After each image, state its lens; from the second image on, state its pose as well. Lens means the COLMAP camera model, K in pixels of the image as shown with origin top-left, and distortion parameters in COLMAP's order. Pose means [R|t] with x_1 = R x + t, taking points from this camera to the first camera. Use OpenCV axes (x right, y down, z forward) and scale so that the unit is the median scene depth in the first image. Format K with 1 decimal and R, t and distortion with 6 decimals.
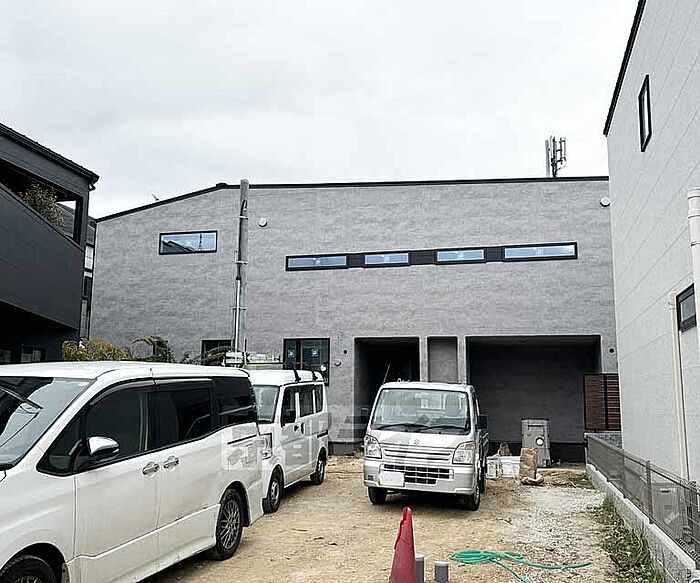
lens RADIAL K [[698.1, 0, 350.0], [0, 698.1, 291.5], [0, 0, 1]] dist [0.019673, -0.011124]
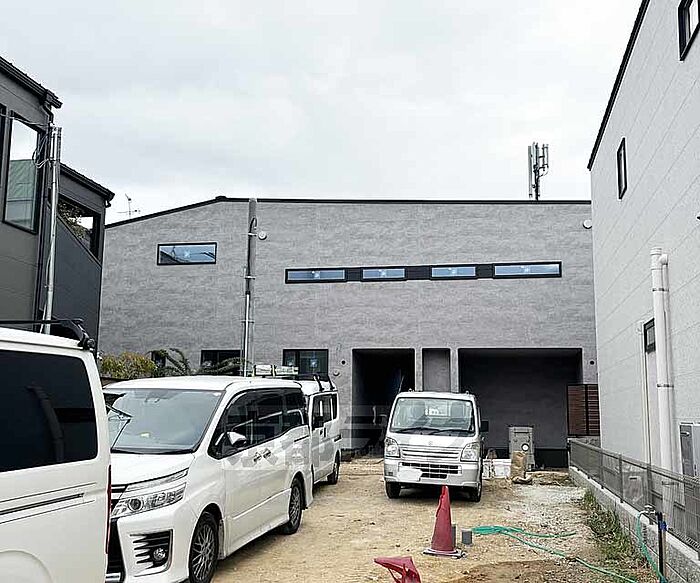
lens RADIAL K [[780.0, 0, 369.1], [0, 780.0, 287.8], [0, 0, 1]] dist [0.110665, -0.356063]
pose [[0.996543, 0.011408, 0.082294, -0.074443], [-0.011323, 0.999935, -0.001498, -0.026613], [-0.082306, 0.000561, 0.996607, -0.191136]]
